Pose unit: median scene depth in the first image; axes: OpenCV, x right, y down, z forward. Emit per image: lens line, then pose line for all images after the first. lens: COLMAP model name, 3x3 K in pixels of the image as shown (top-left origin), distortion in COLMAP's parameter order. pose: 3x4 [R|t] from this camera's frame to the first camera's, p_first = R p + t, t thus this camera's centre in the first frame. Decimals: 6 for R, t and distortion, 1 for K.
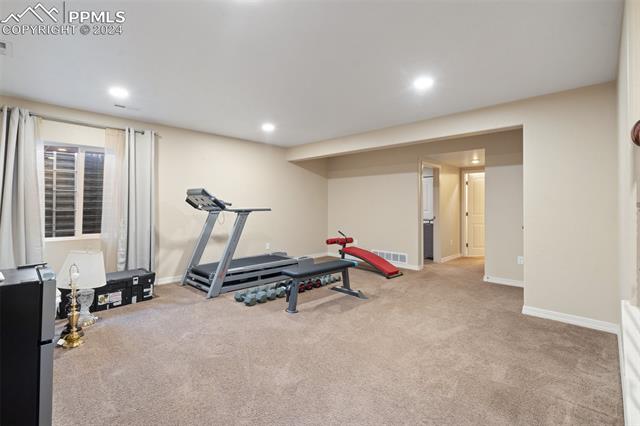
lens RADIAL K [[292.3, 0, 316.5], [0, 292.3, 211.4], [0, 0, 1]] dist [-0.000474, 0.000392]
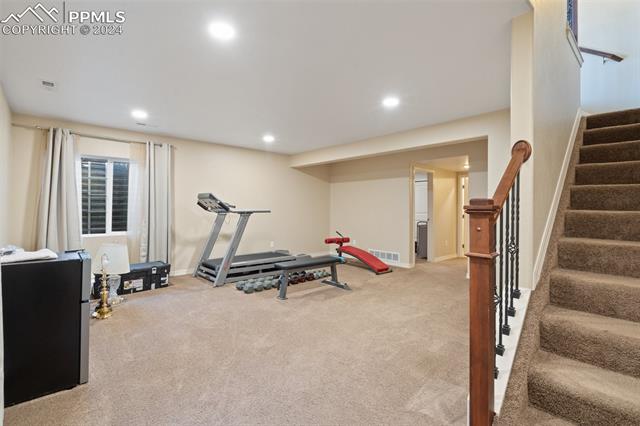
lens RADIAL K [[293.4, 0, 319.9], [0, 293.4, 217.2], [0, 0, 1]] dist [-0.000707, 0.000200]
pose [[0.997884, 0.004031, -0.064887, 0.119395], [-0.003337, 0.999936, 0.010798, 0.003312], [0.064927, -0.010559, 0.997834, -0.134005]]
